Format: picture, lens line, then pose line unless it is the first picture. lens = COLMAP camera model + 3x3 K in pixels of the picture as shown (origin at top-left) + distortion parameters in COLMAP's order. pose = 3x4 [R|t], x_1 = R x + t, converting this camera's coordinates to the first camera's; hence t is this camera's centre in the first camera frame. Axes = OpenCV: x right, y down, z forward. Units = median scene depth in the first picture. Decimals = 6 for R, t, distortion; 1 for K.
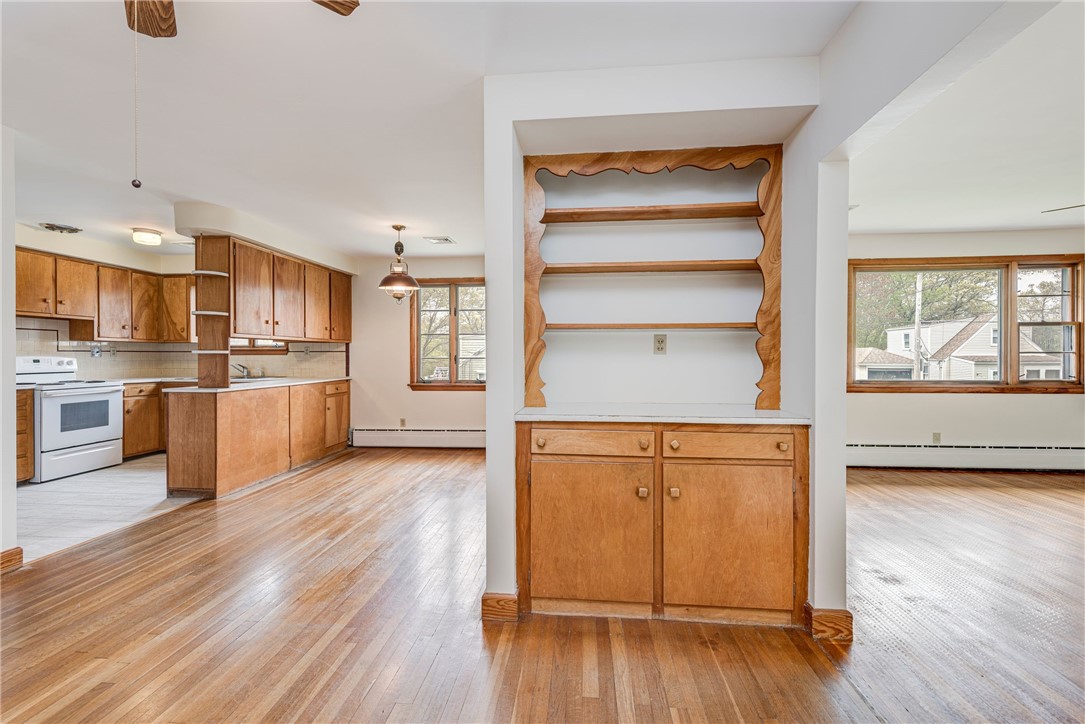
lens RADIAL K [[456.4, 0, 547.5], [0, 456.4, 346.8], [0, 0, 1]] dist [0.001797, -0.000853]
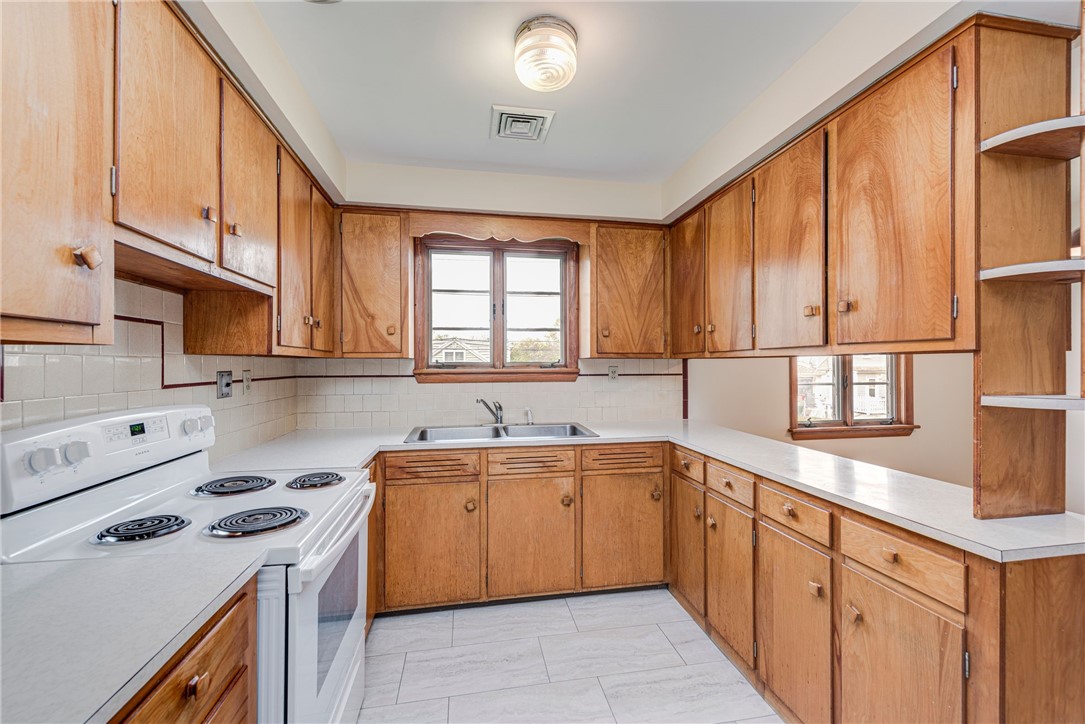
lens RADIAL K [[433.9, 0, 542.5], [0, 433.9, 362.0], [0, 0, 1]] dist [0.001706, -0.000826]
pose [[0.968322, -0.000257, 0.249706, -0.883911], [-0.002616, 0.999934, 0.011173, -0.012612], [-0.249693, -0.011472, 0.968257, 0.634077]]
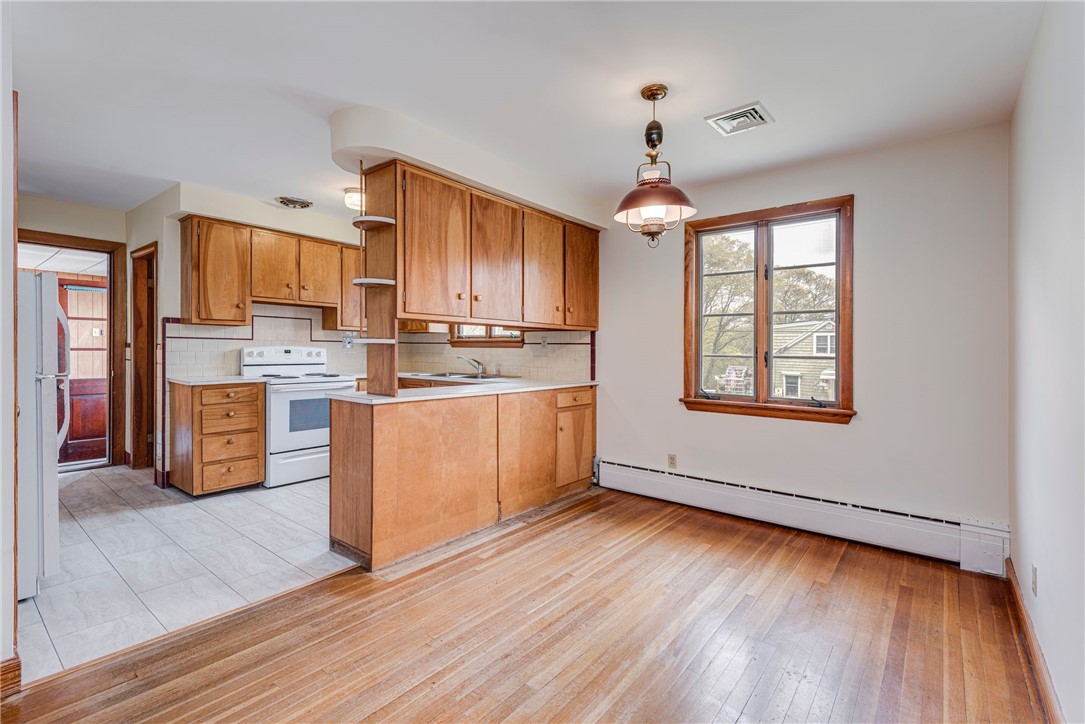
lens RADIAL K [[487.4, 0, 551.5], [0, 487.4, 344.1], [0, 0, 1]] dist [0.004311, -0.000467]
pose [[0.834159, 0.005498, -0.551497, -0.108551], [-0.003984, 0.999984, 0.003943, 0.009360], [0.551510, -0.001092, 0.834168, 0.433409]]
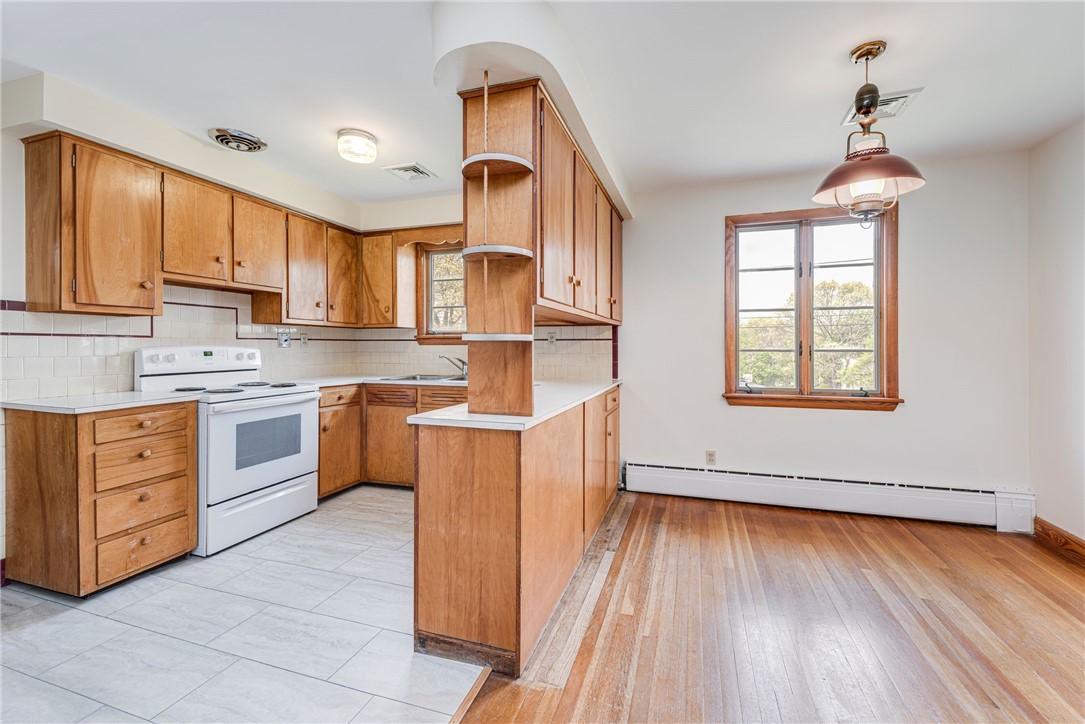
lens RADIAL K [[443.3, 0, 558.4], [0, 443.3, 338.6], [0, 0, 1]] dist [0.001946, -0.000512]
pose [[0.975019, -0.002201, -0.222109, -0.451843], [0.002359, 0.999997, 0.000444, 0.009997], [0.222107, -0.000956, 0.975022, 0.454501]]
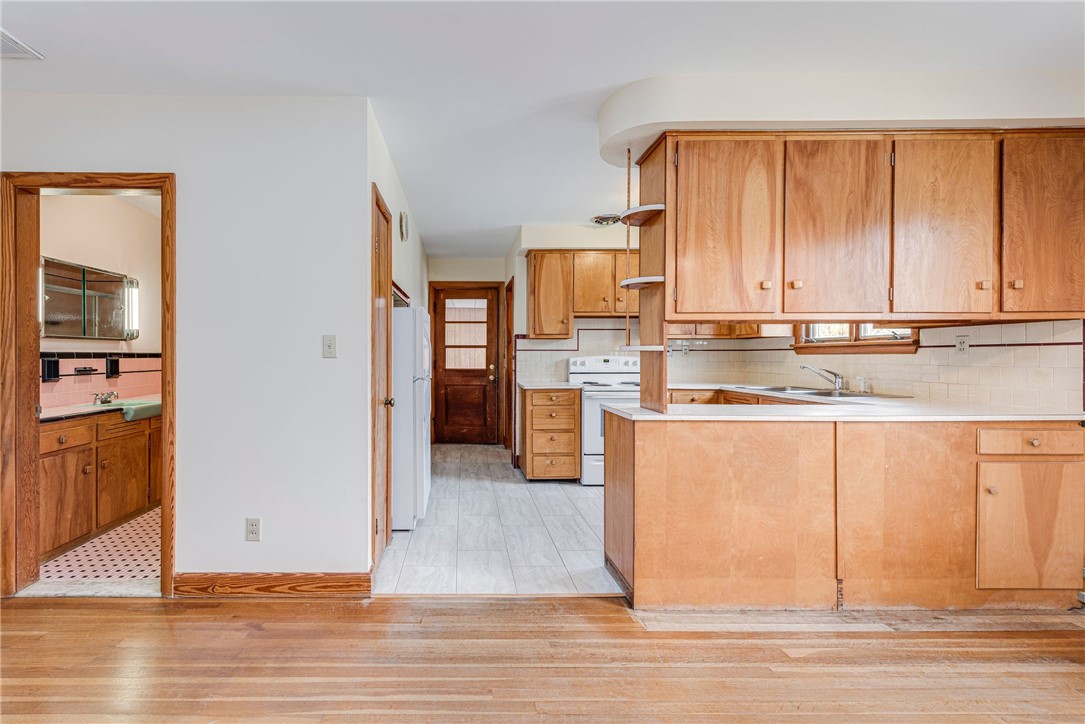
lens RADIAL K [[454.3, 0, 467.8], [0, 454.3, 362.2], [0, 0, 1]] dist [0.009063, -0.002646]
pose [[0.086276, 0.014236, -0.996170, -0.142255], [0.018093, 0.999711, 0.015854, 0.012325], [0.996107, -0.019392, 0.085994, 0.571657]]
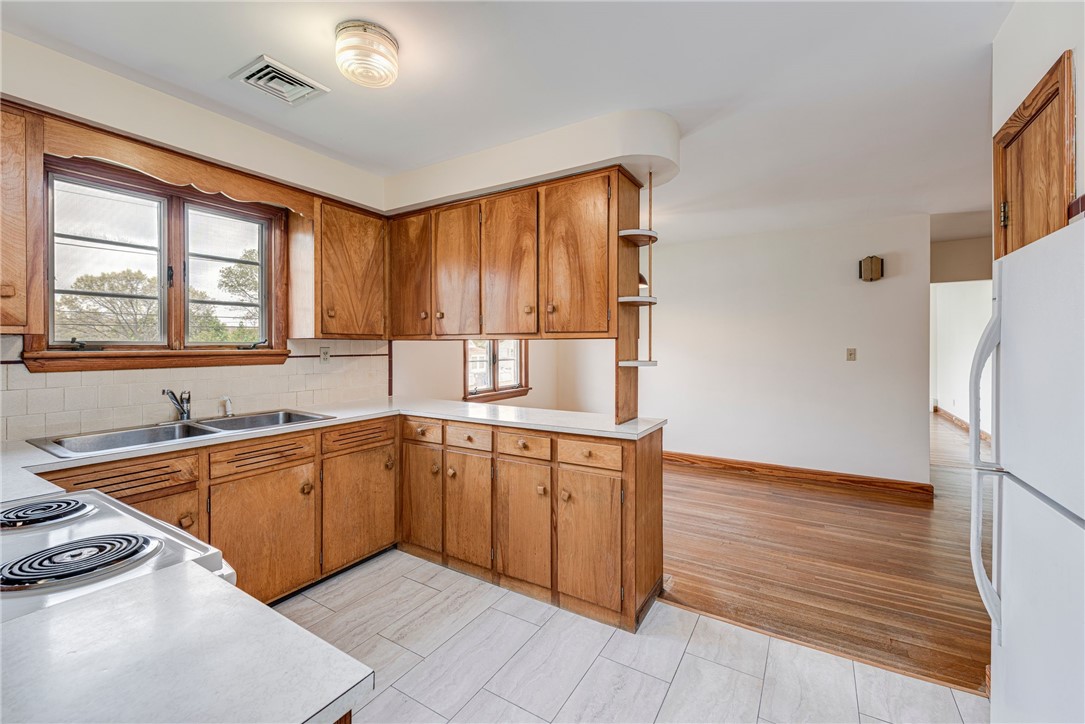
lens RADIAL K [[444.6, 0, 542.8], [0, 444.6, 344.2], [0, 0, 1]] dist [0.008886, -0.000425]
pose [[0.457109, 0.003486, 0.889404, -1.041060], [-0.015787, 0.999867, 0.004195, -0.011360], [-0.889271, -0.015959, 0.457103, 0.657914]]
